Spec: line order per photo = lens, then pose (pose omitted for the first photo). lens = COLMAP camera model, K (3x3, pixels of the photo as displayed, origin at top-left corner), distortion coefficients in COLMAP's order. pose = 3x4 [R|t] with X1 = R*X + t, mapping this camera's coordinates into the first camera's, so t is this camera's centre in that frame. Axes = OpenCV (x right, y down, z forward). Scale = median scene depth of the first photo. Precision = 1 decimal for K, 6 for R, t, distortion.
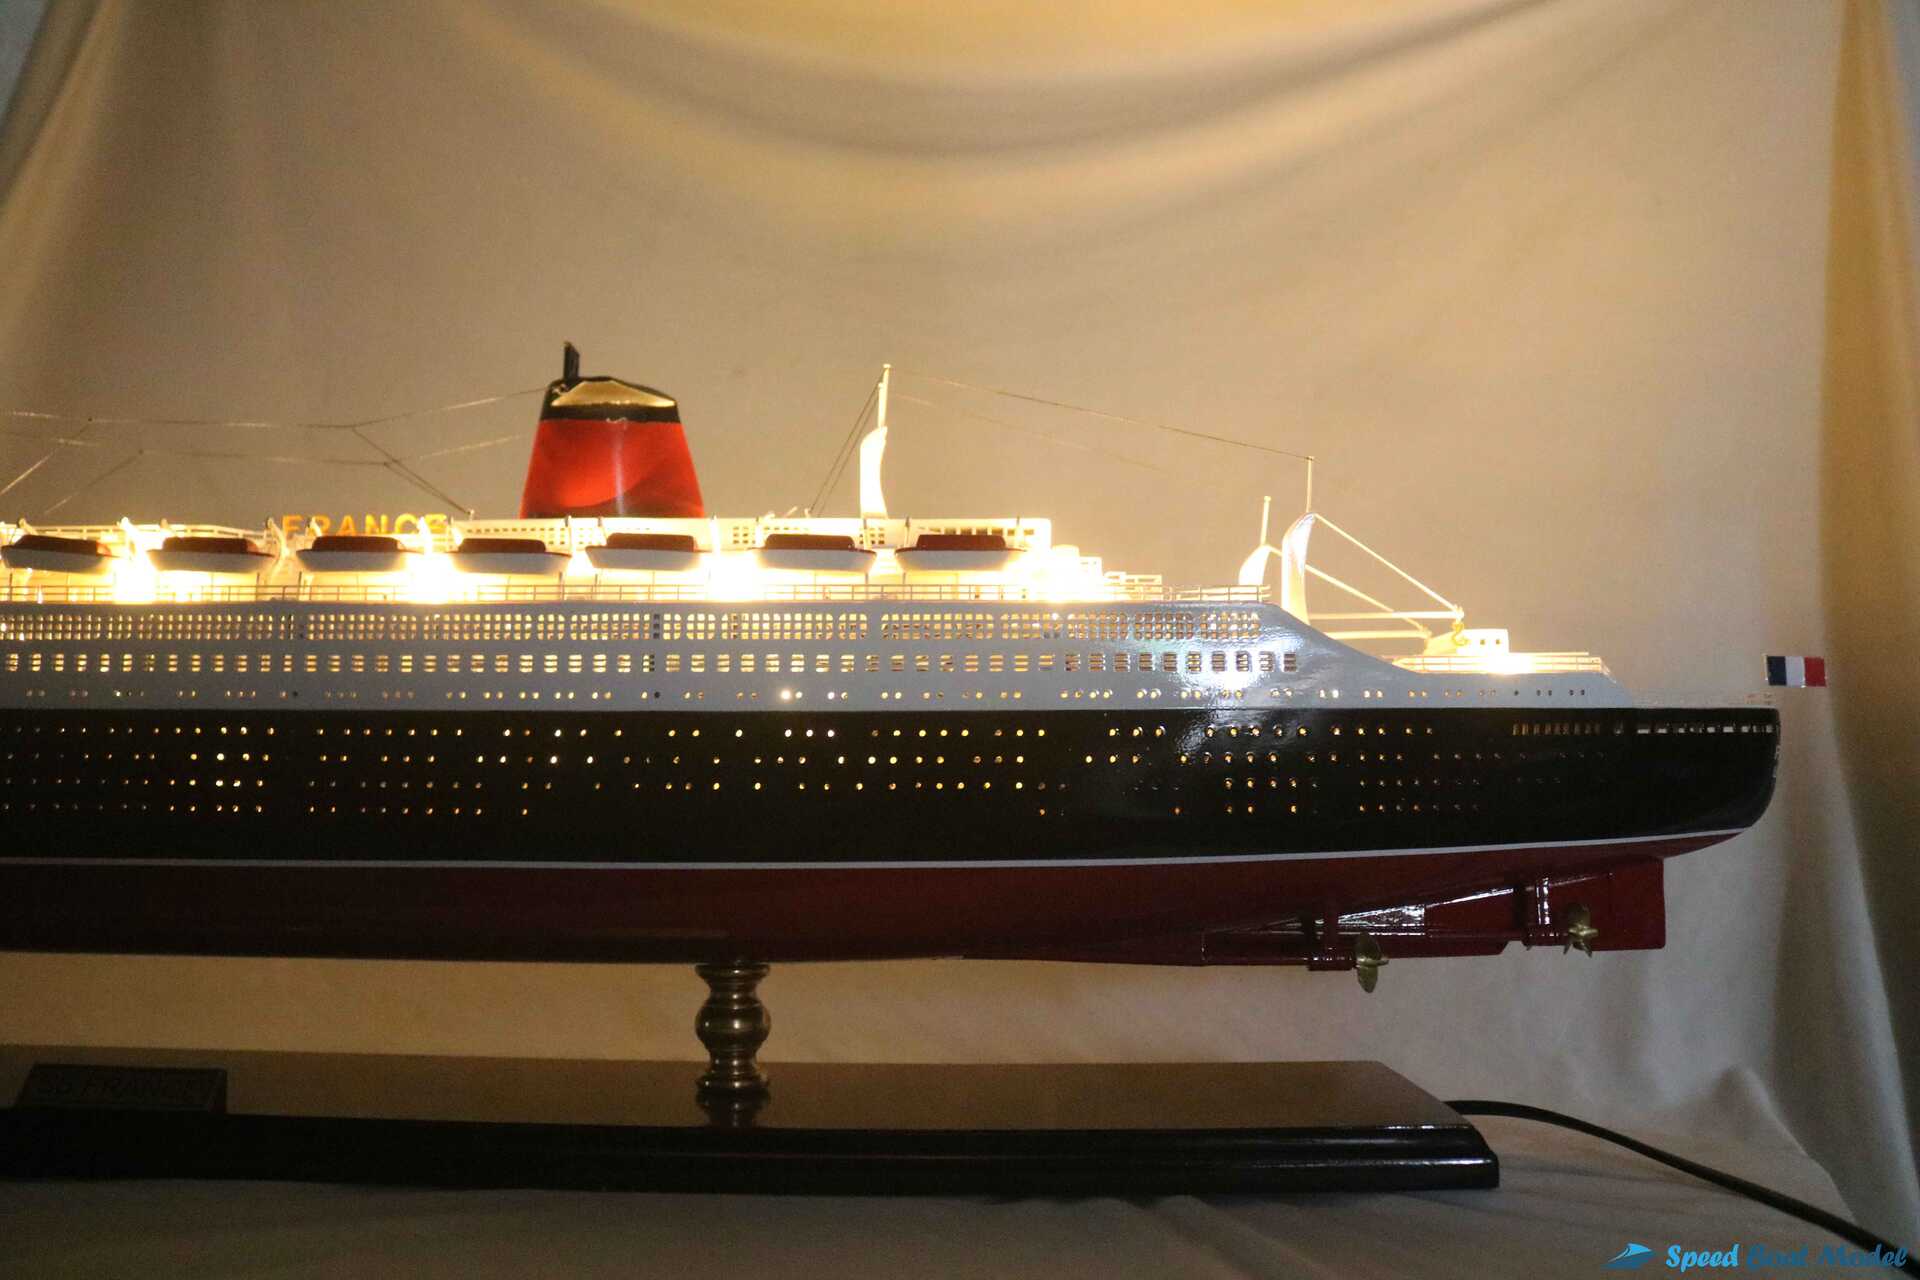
lens RADIAL K [[1583.6, 0, 983.2], [0, 1583.6, 577.7], [0, 0, 1]] dist [-0.119657, 0.065396]
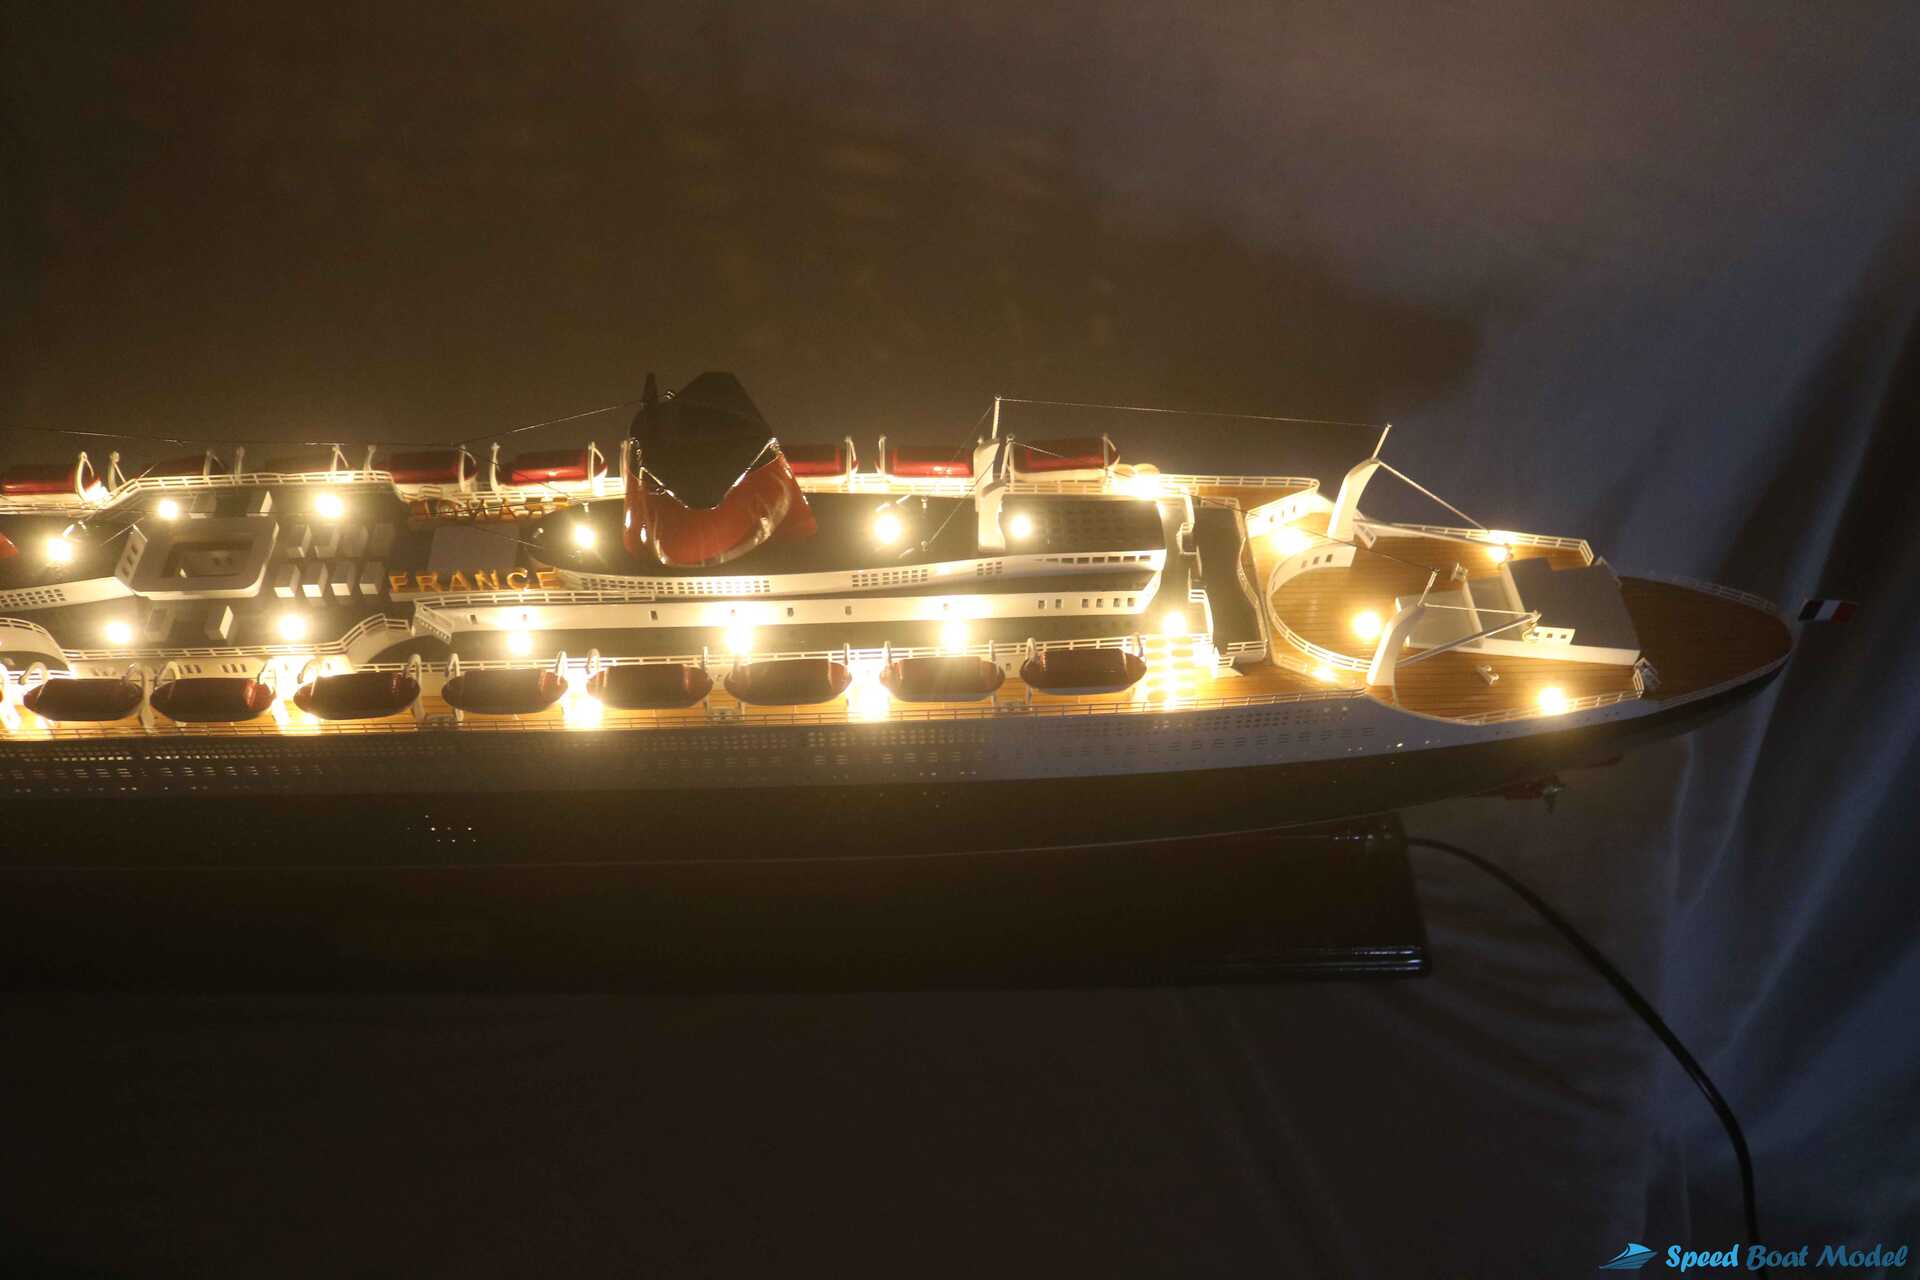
lens RADIAL K [[1459.3, 0, 968.2], [0, 1459.3, 626.8], [0, 0, 1]] dist [-0.101294, 0.022676]
pose [[0.999327, -0.021856, 0.029458, -0.075910], [-0.012992, 0.540132, 0.841480, -0.537680], [-0.034303, -0.841296, 0.539485, 0.324875]]
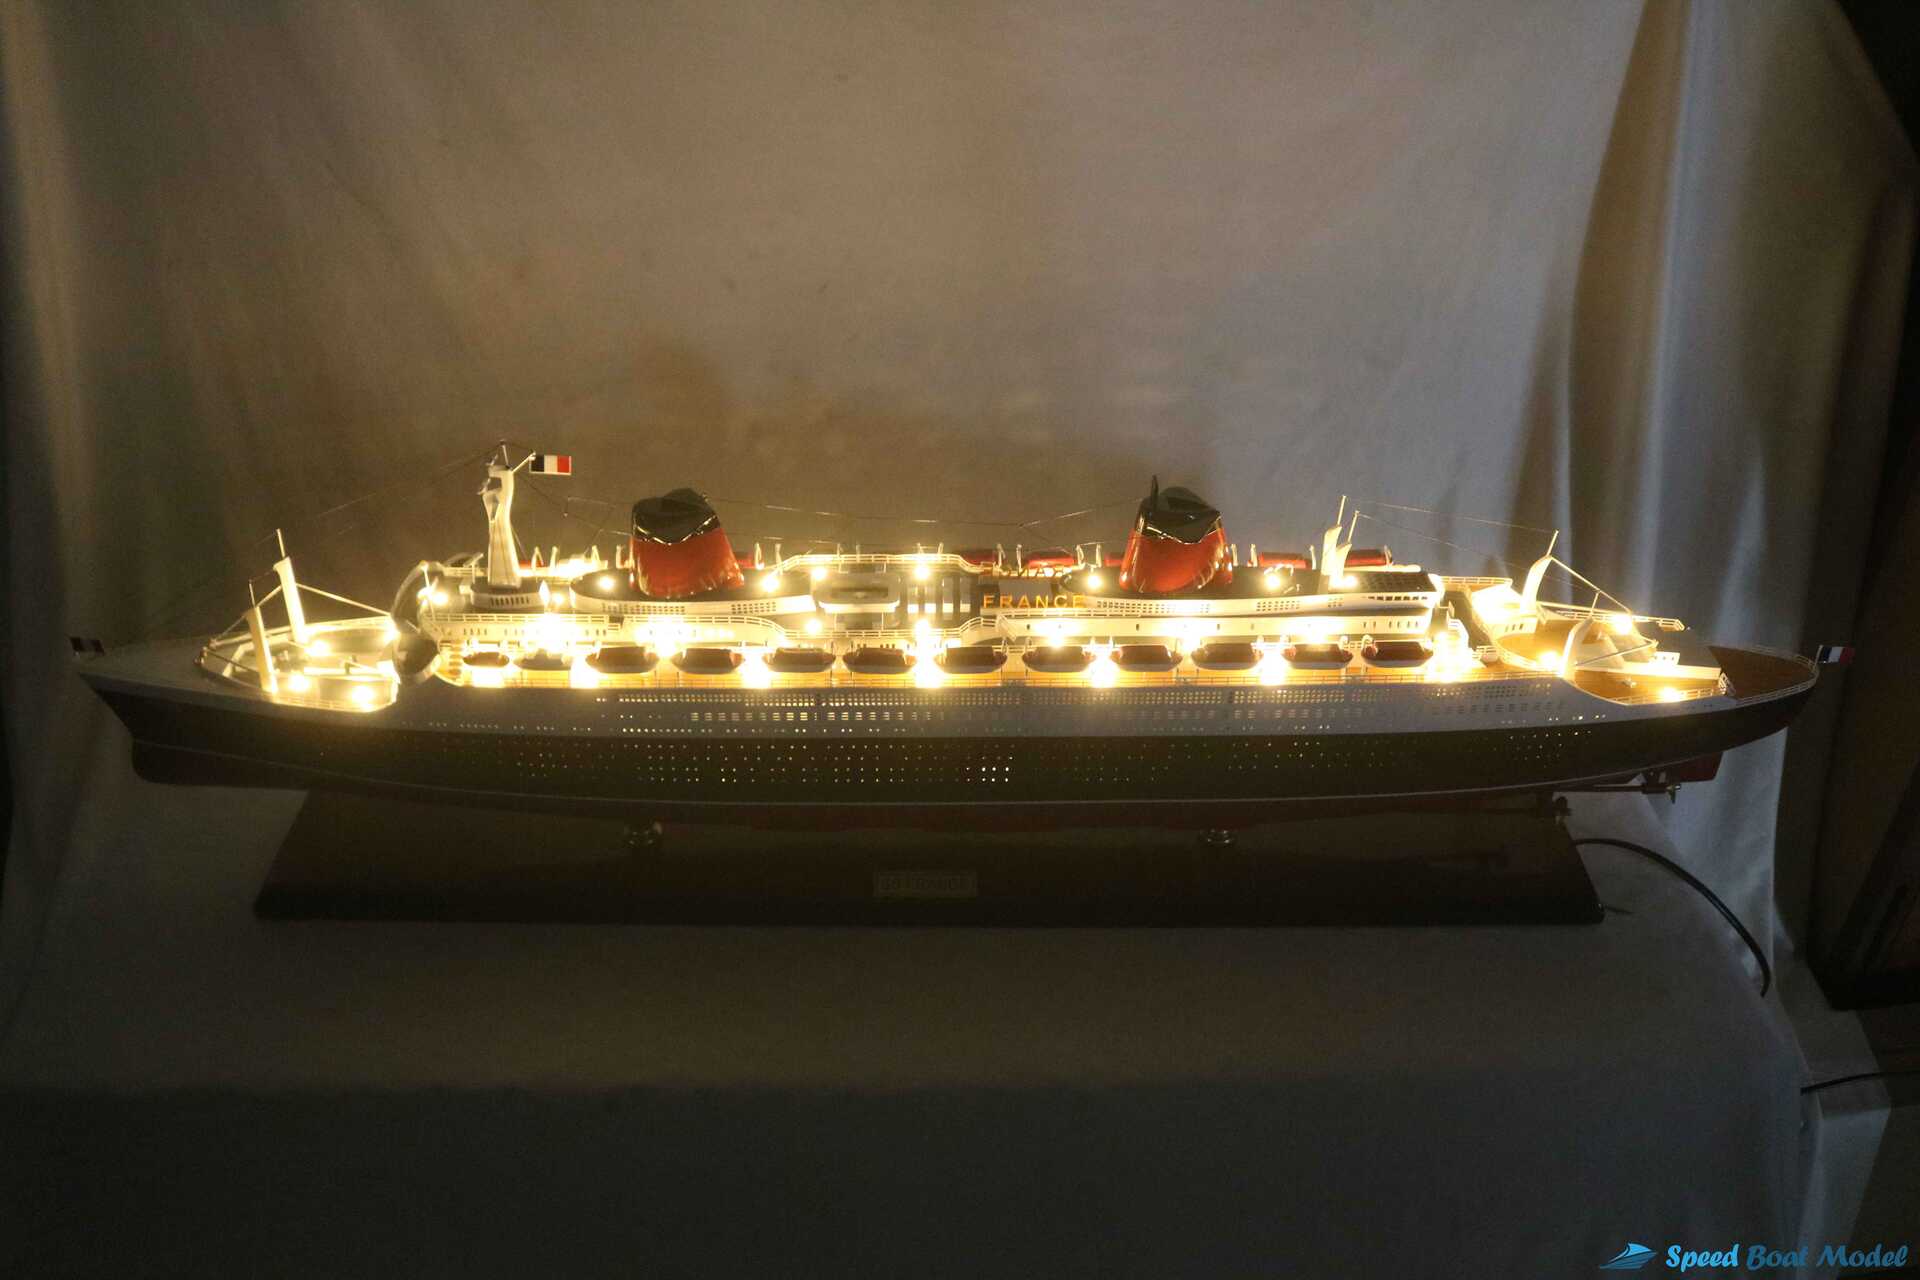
lens RADIAL K [[1583.6, 0, 929.9], [0, 1583.6, 681.7], [0, 0, 1]] dist [-0.119657, 0.065396]
pose [[0.999876, -0.002630, 0.015522, -0.363514], [-0.008284, 0.750526, 0.660789, -0.737224], [-0.013387, -0.660836, 0.750411, -0.215184]]
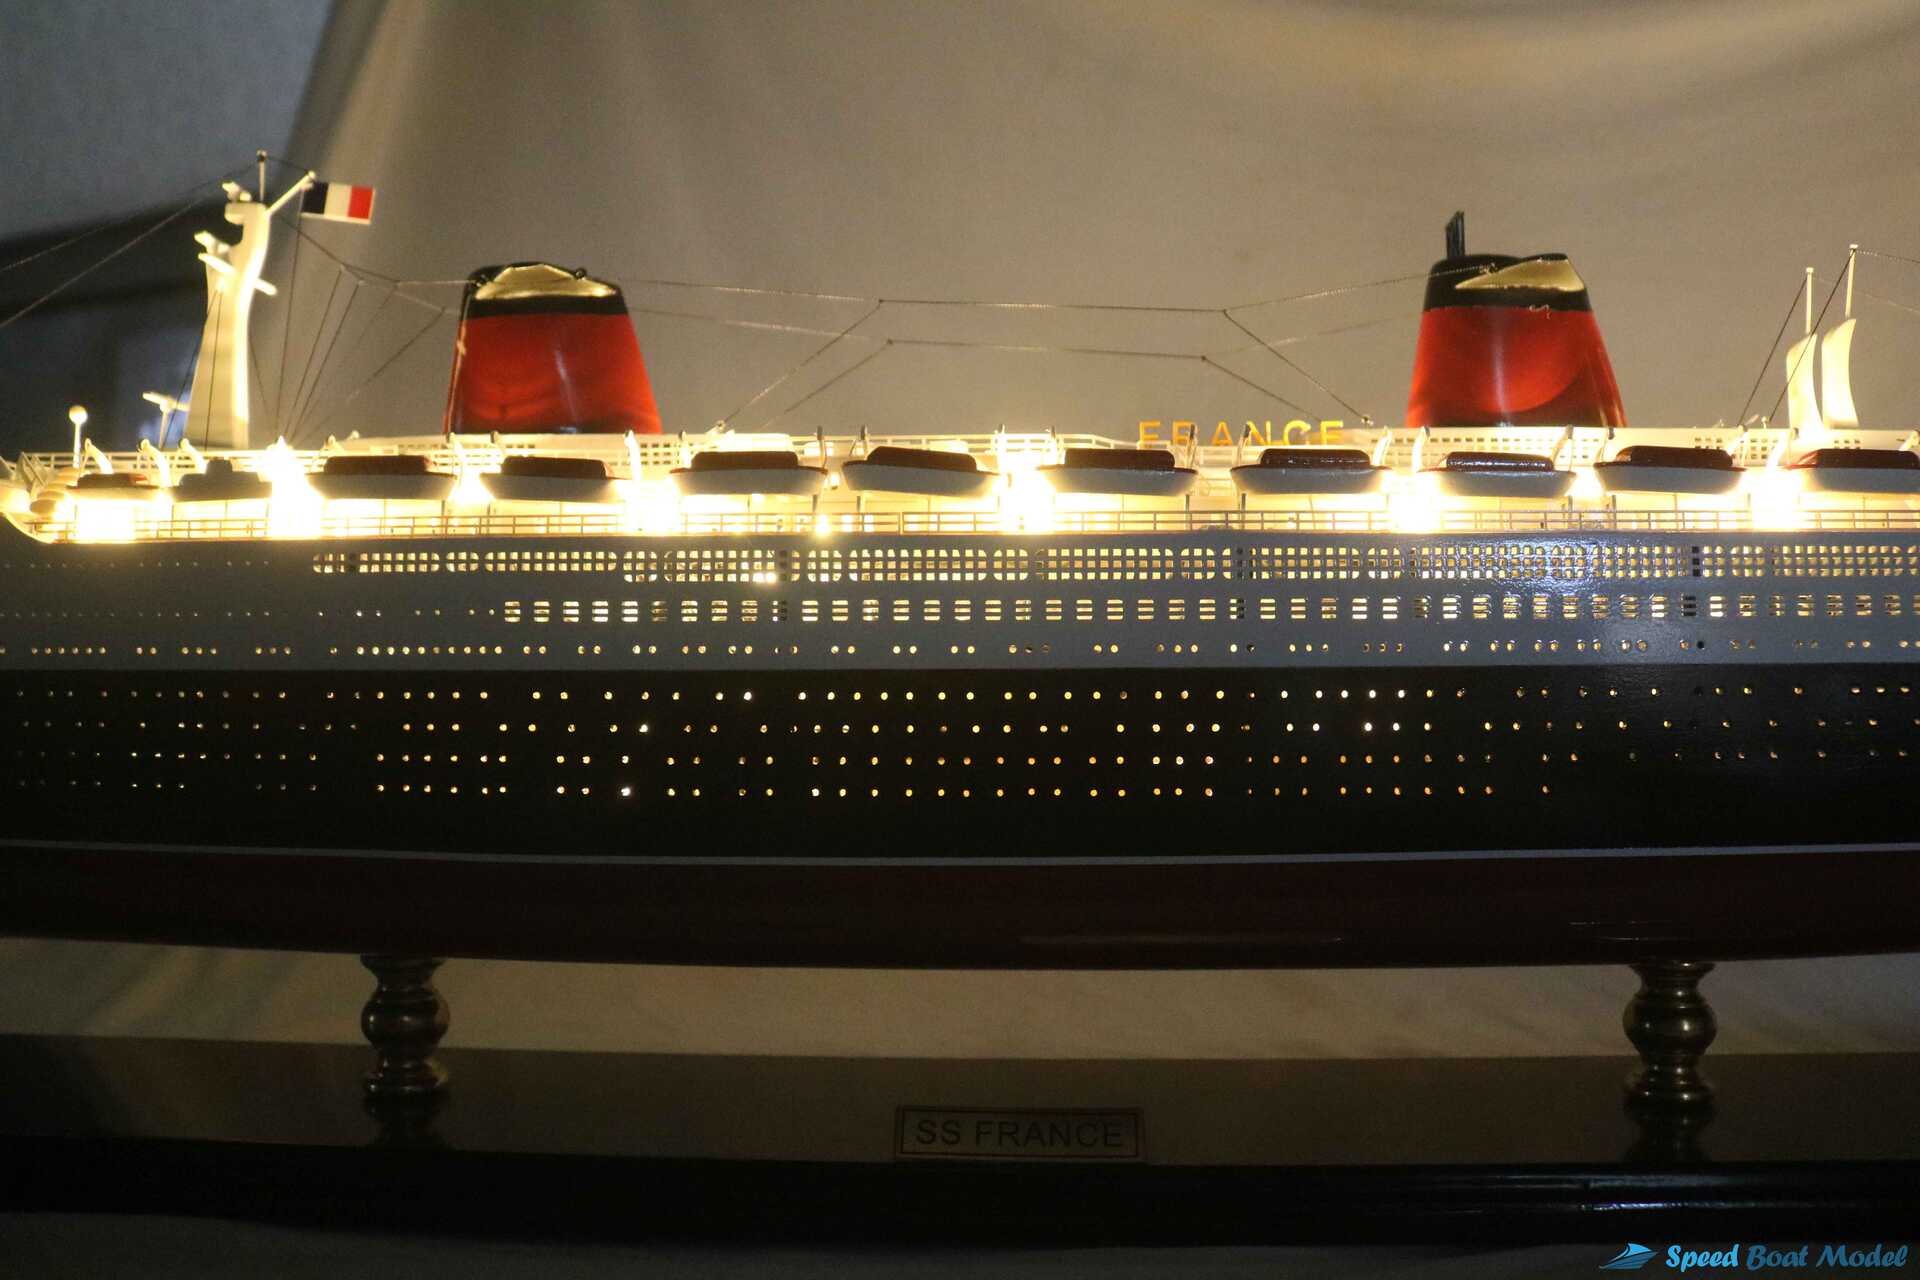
lens RADIAL K [[1924.5, 0, 1049.2], [0, 1924.5, 595.1], [0, 0, 1]] dist [-0.162621, 0.000000]
pose [[0.999762, -0.002105, -0.021710, -0.326321], [0.003109, 0.998924, 0.046280, 0.001343], [0.021590, -0.046336, 0.998693, 0.008254]]
